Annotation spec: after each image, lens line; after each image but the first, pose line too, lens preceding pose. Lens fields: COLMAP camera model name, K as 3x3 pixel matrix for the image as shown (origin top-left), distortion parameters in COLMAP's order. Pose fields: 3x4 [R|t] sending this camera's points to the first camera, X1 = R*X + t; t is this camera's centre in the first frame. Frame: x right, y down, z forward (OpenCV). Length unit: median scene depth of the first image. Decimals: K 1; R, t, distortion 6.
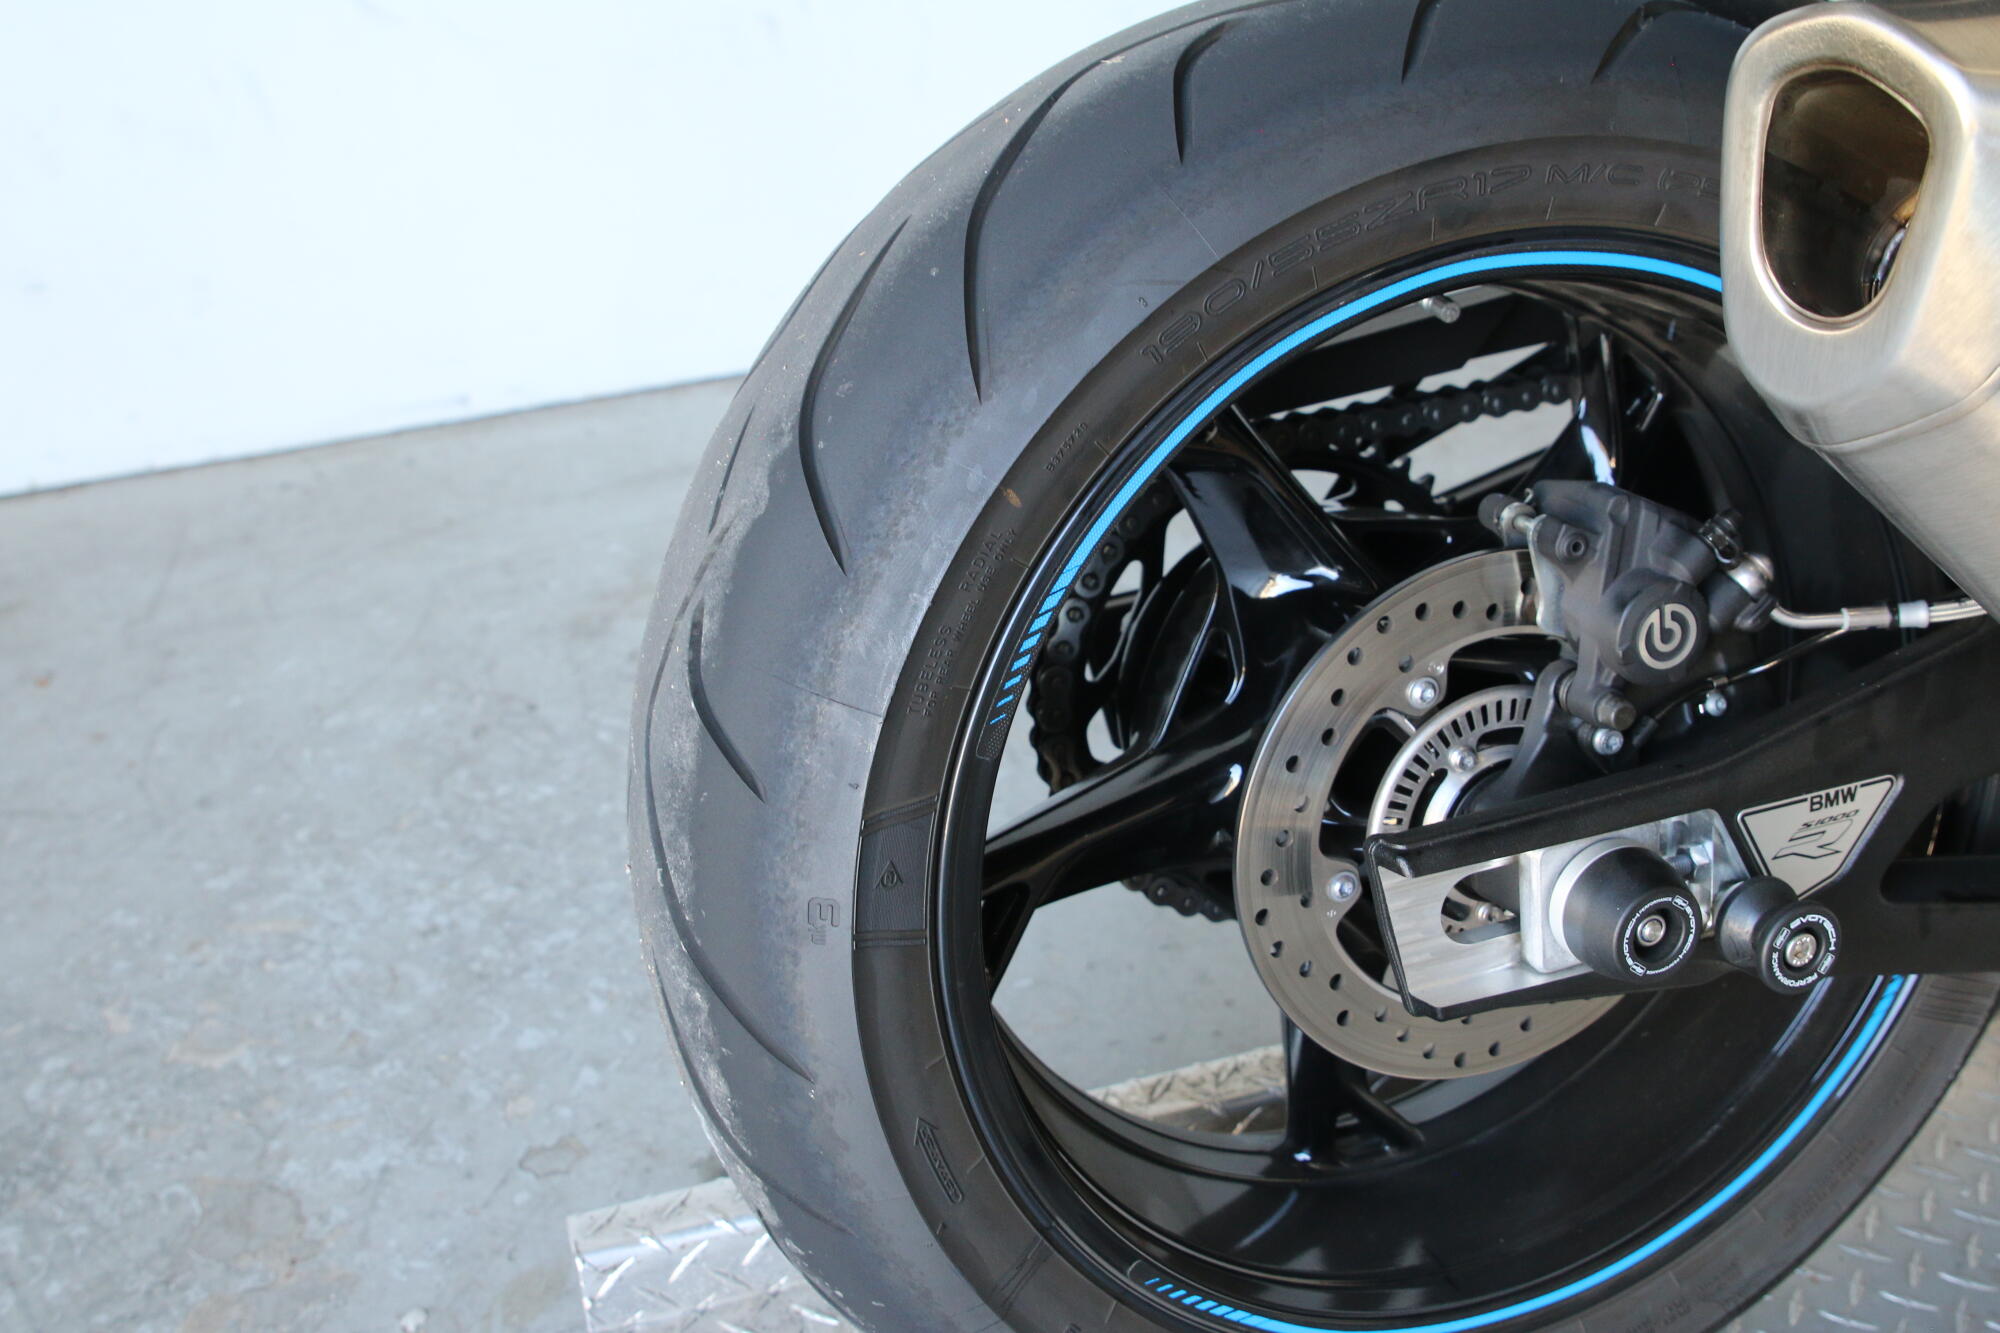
lens RADIAL K [[2183.2, 0, 1003.8], [0, 2183.2, 642.0], [0, 0, 1]] dist [-0.122976, 0.045863]
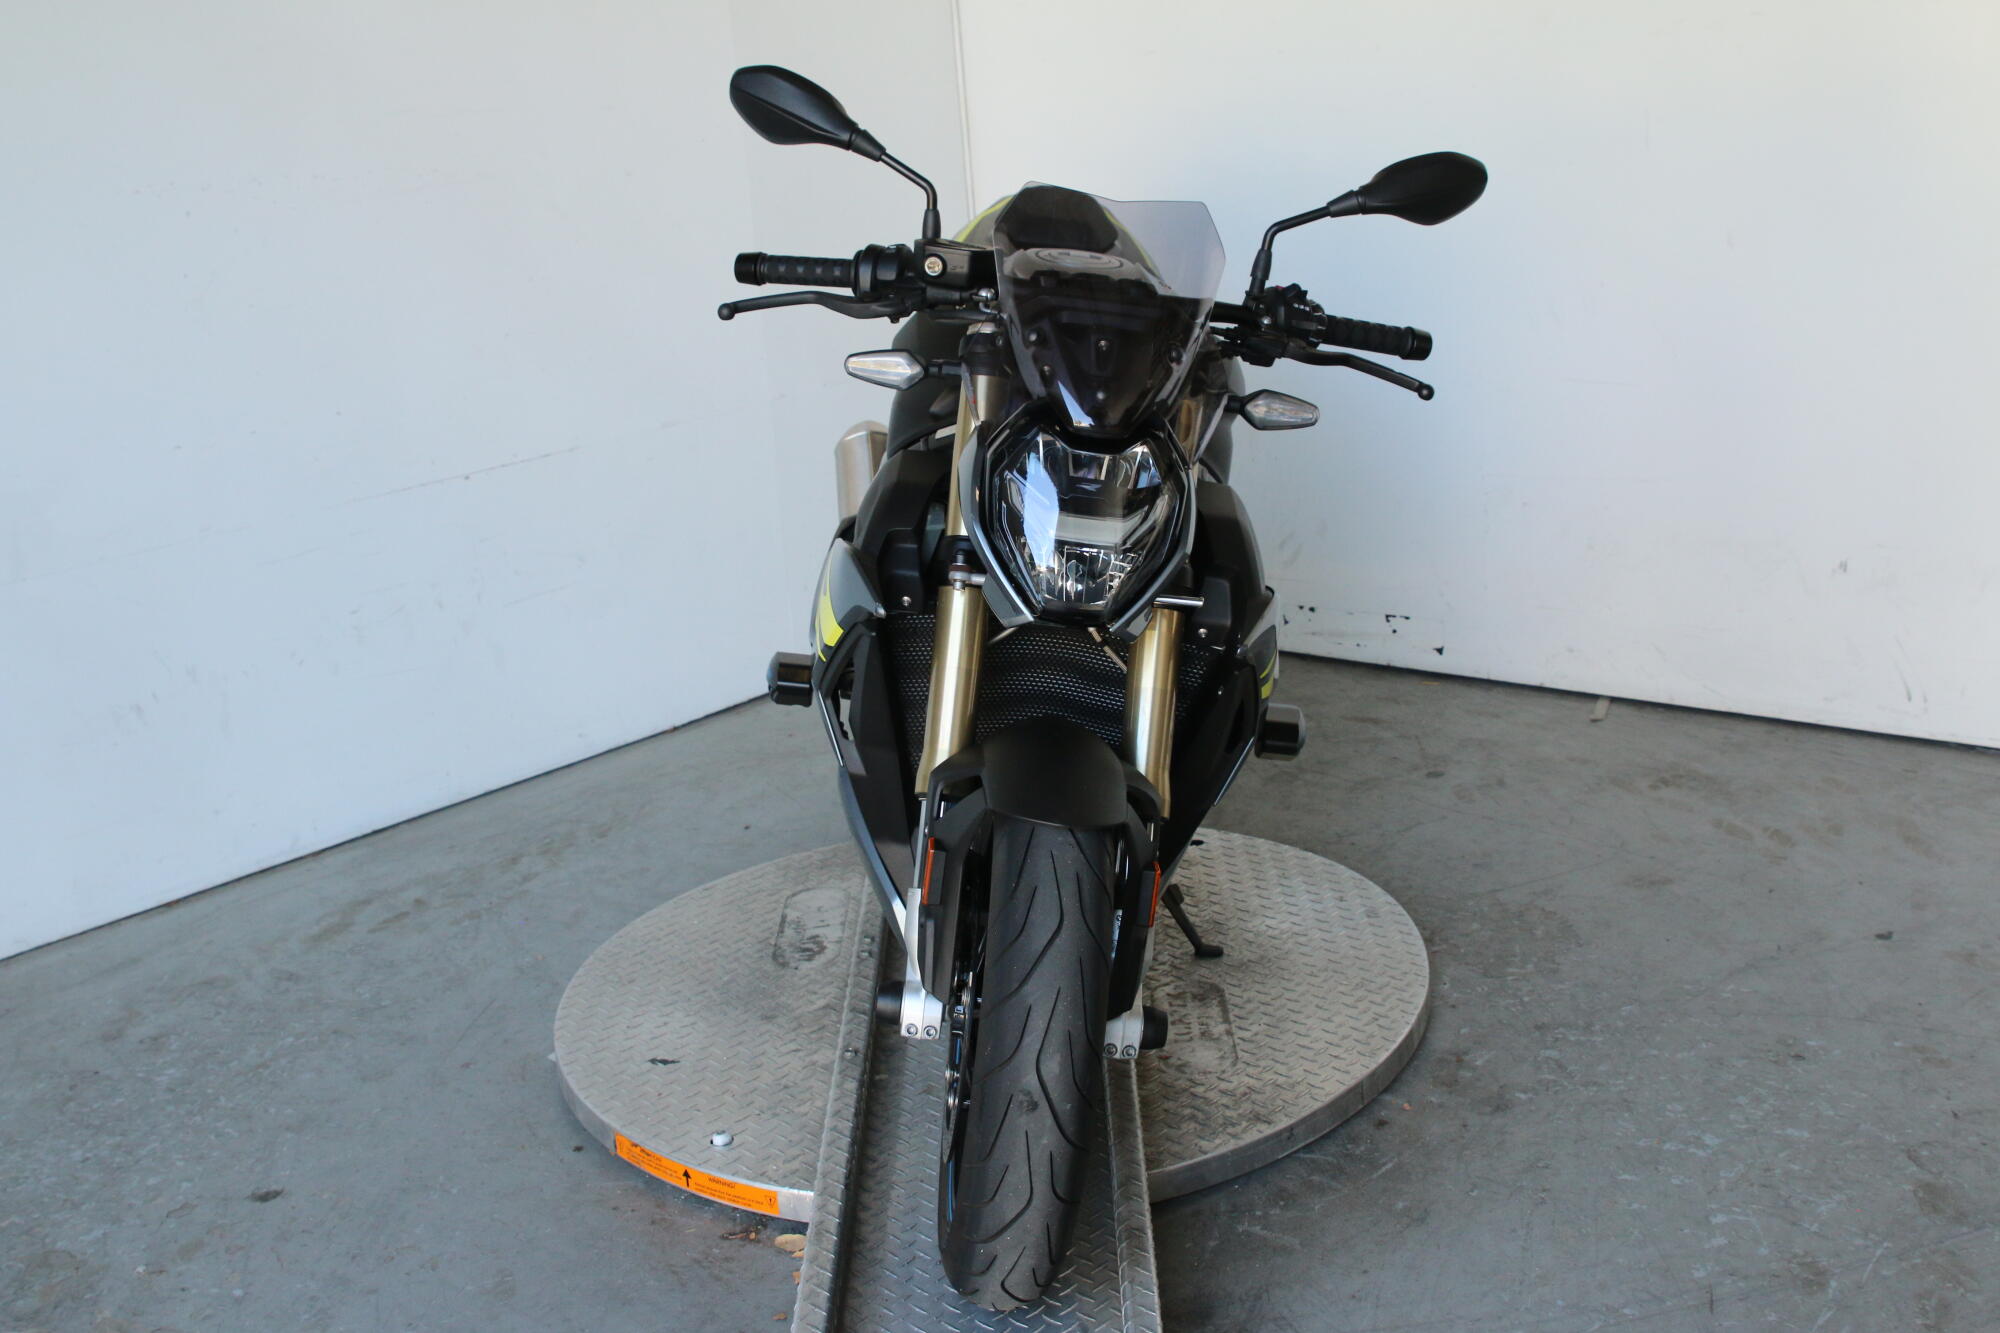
lens RADIAL K [[2206.7, 0, 1001.4], [0, 2206.7, 623.6], [0, 0, 1]] dist [-0.149062, 0.116375]
pose [[0.923135, -0.168142, 0.345761, -0.138402], [0.252877, 0.942941, -0.216599, 0.549922], [-0.289613, 0.287385, 0.912981, -2.207968]]
